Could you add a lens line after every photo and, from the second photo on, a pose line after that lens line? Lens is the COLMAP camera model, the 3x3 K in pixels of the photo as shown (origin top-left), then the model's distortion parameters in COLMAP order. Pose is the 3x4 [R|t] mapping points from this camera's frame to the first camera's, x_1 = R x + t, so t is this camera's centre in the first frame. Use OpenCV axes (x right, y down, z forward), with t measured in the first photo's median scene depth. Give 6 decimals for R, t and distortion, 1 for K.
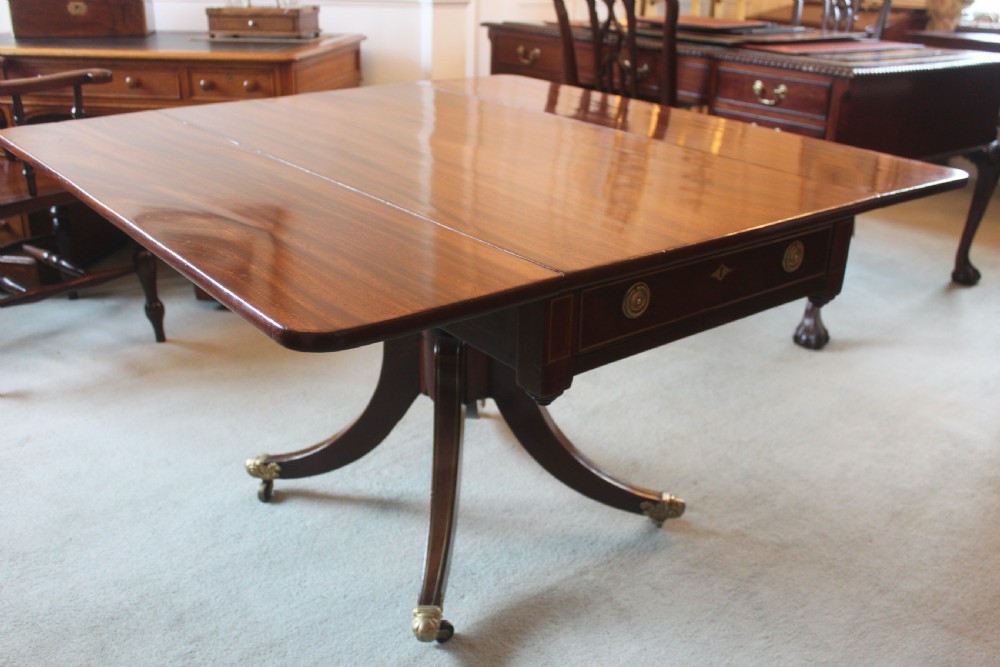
lens RADIAL K [[942.1, 0, 500.0], [0, 942.1, 333.5], [0, 0, 1]] dist [-0.144454, 0.159409]
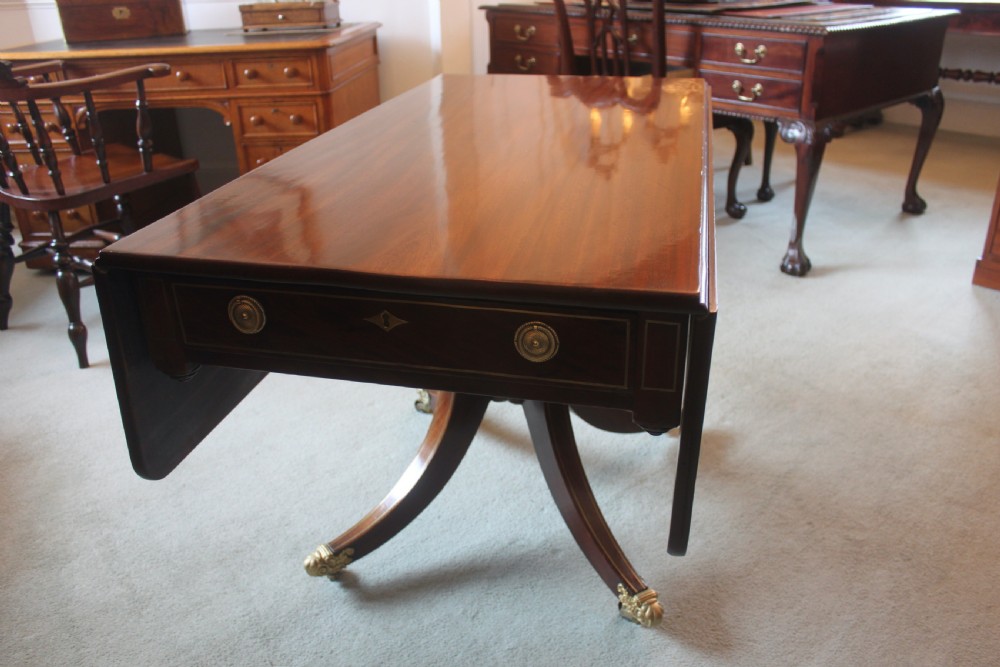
lens RADIAL K [[819.9, 0, 500.0], [0, 819.9, 333.5], [0, 0, 1]] dist [-0.173848, 0.165457]
pose [[0.997362, -0.067193, 0.027477, -0.096047], [0.065460, 0.996066, 0.059733, 0.006240], [-0.031382, -0.057777, 0.997836, 0.024252]]
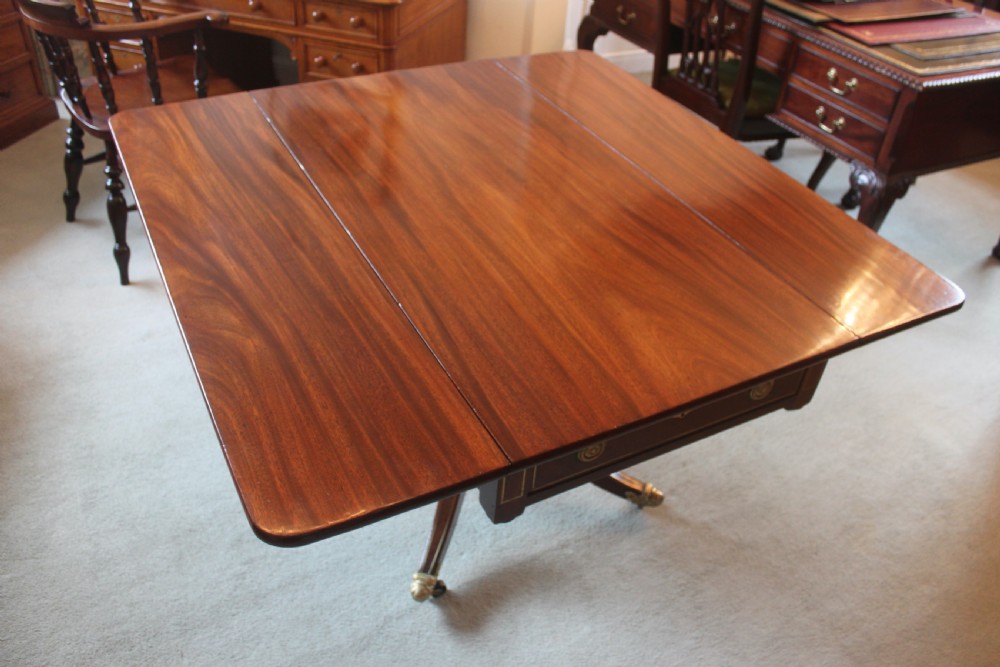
lens RADIAL K [[819.9, 0, 500.0], [0, 819.9, 333.5], [0, 0, 1]] dist [-0.173848, 0.165457]
pose [[0.983503, 0.146624, -0.105937, 0.074418], [-0.115269, 0.959338, 0.257649, -0.258435], [0.139406, -0.241187, 0.960414, 0.042758]]
